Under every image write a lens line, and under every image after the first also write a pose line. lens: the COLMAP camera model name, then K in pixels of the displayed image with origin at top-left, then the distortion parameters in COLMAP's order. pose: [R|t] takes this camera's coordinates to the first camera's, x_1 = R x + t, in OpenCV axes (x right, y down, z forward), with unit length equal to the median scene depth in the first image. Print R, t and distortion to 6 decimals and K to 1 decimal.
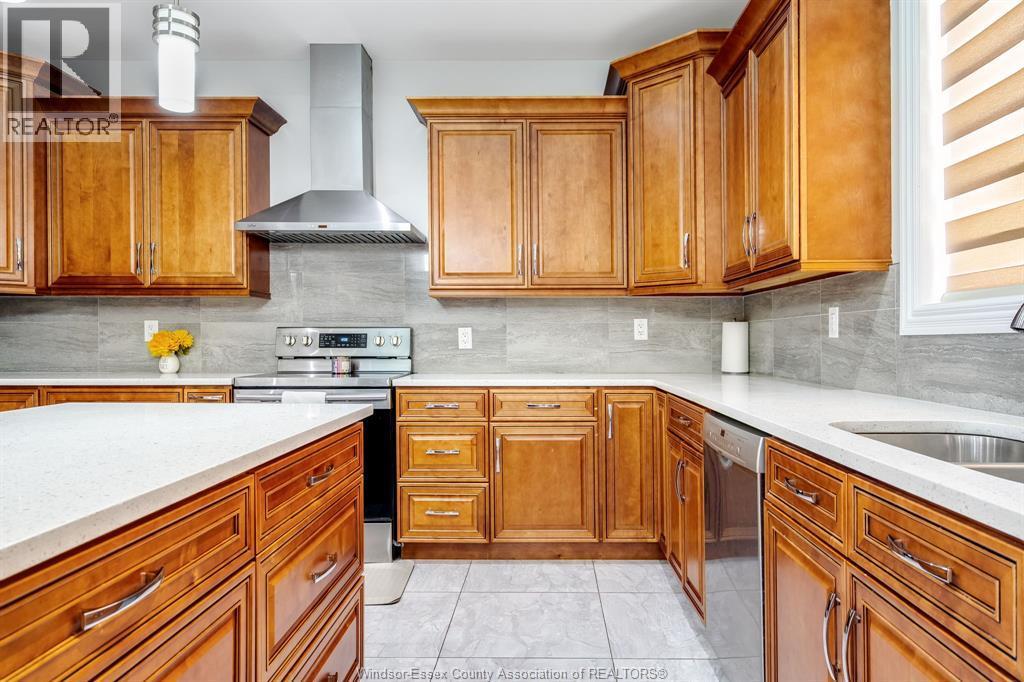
lens RADIAL K [[614.6, 0, 516.3], [0, 614.6, 345.8], [0, 0, 1]] dist [0.001141, 0.000796]
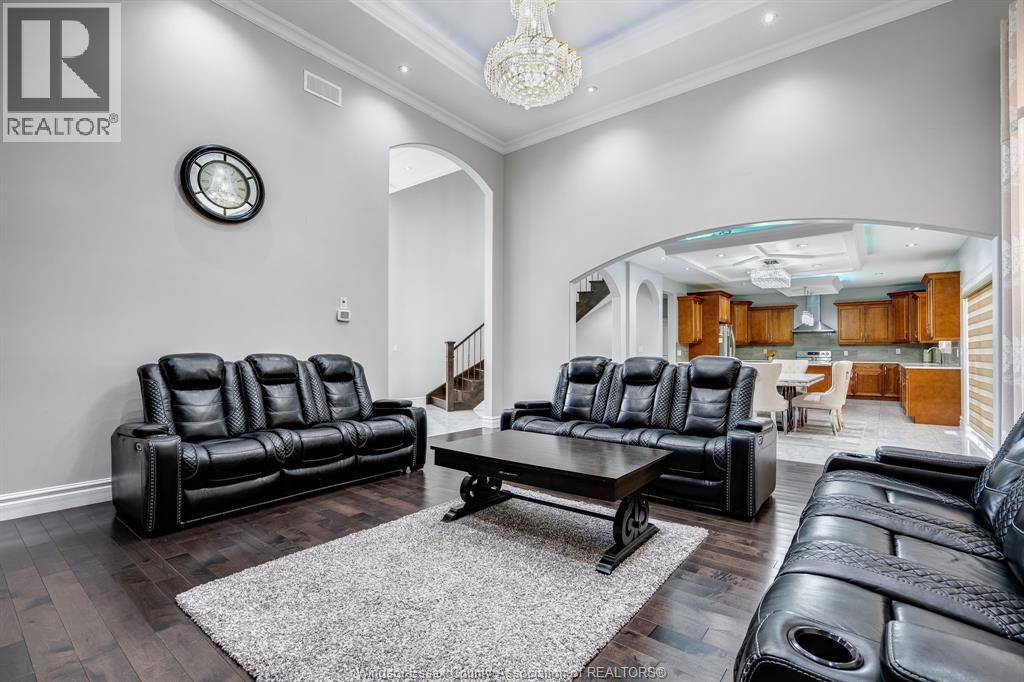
lens RADIAL K [[469.2, 0, 502.9], [0, 469.2, 356.1], [0, 0, 1]] dist [-0.001544, 0.002105]
pose [[0.782909, 0.006440, -0.622103, 0.087032], [-0.011190, 0.999930, -0.003731, 0.053790], [0.622036, 0.009883, 0.782926, -3.463763]]
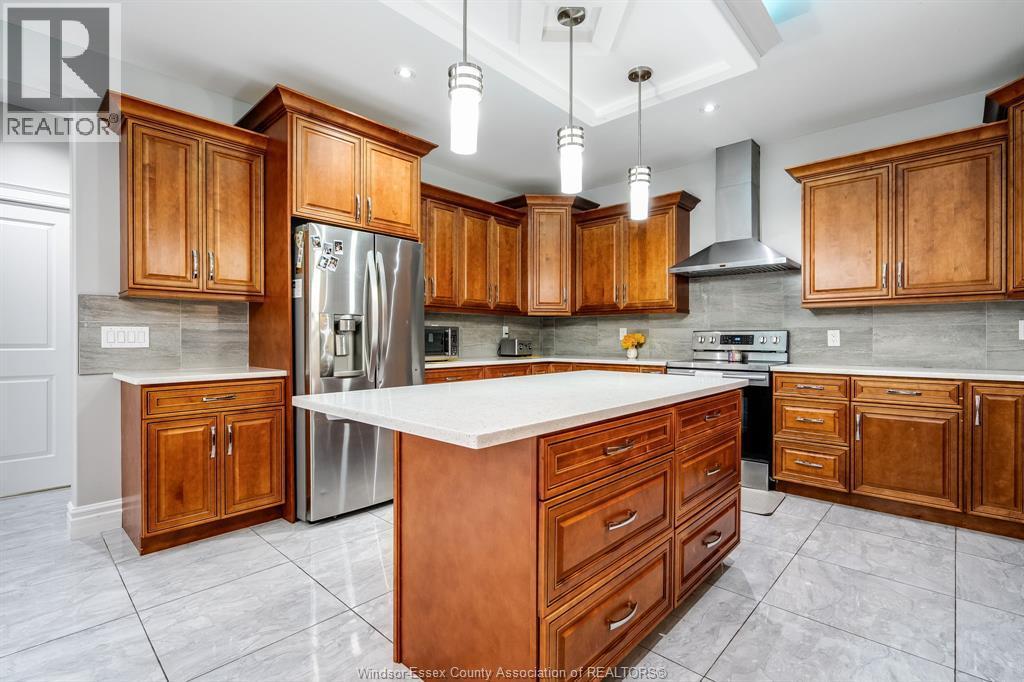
lens RADIAL K [[469.2, 0, 516.5], [0, 469.2, 344.9], [0, 0, 1]] dist [-0.001544, 0.002105]
pose [[0.734318, 0.010193, -0.678729, 0.107550], [-0.007831, 0.999948, 0.006545, 0.001068], [0.678761, 0.000509, 0.734359, -0.219579]]
